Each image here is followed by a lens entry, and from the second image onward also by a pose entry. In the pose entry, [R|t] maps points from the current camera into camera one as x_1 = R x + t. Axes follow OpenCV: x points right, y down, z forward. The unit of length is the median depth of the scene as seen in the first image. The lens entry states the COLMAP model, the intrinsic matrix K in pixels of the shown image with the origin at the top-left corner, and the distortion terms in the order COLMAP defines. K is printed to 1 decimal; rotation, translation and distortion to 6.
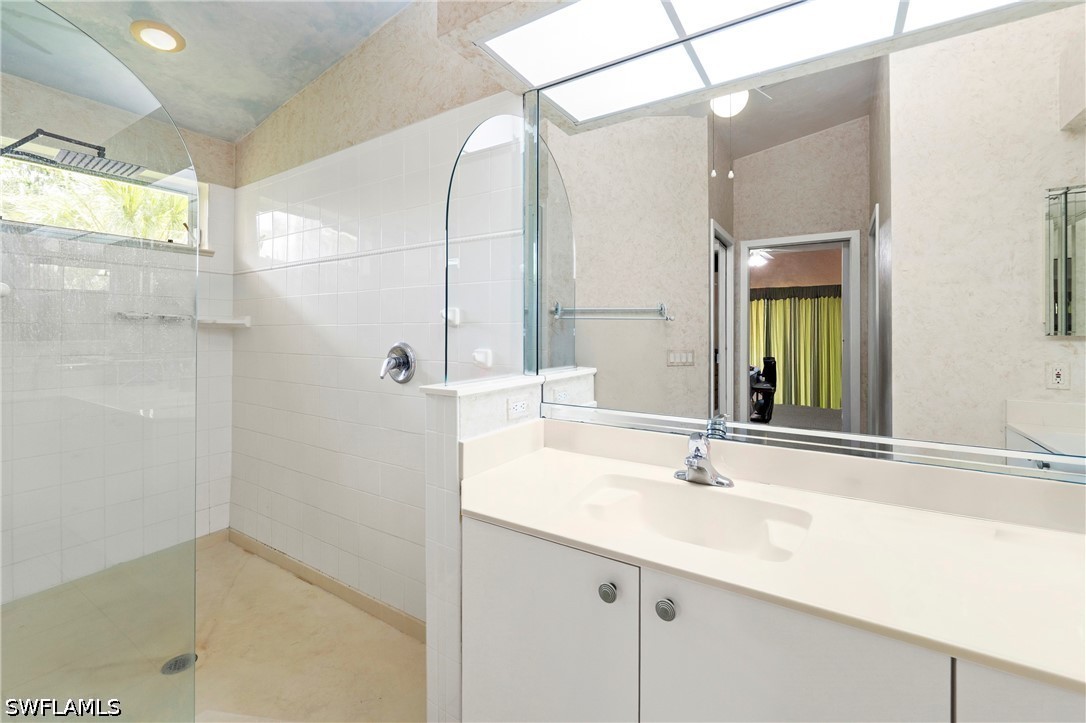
lens RADIAL K [[447.3, 0, 549.9], [0, 447.3, 325.4], [0, 0, 1]] dist [-0.002986, -0.000331]
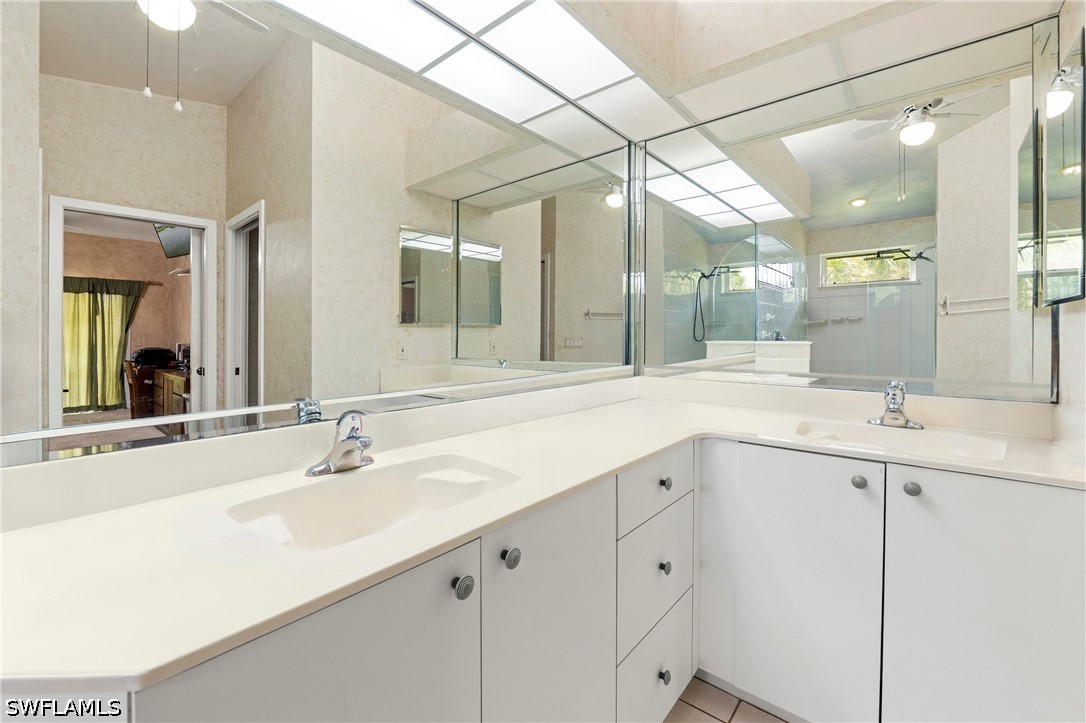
lens RADIAL K [[447.3, 0, 531.8], [0, 447.3, 336.3], [0, 0, 1]] dist [-0.002986, -0.000331]
pose [[0.168553, -0.003857, 0.985685, -0.275400], [-0.002152, 0.999989, 0.004281, 0.056852], [-0.985690, -0.002842, 0.168543, 0.310121]]
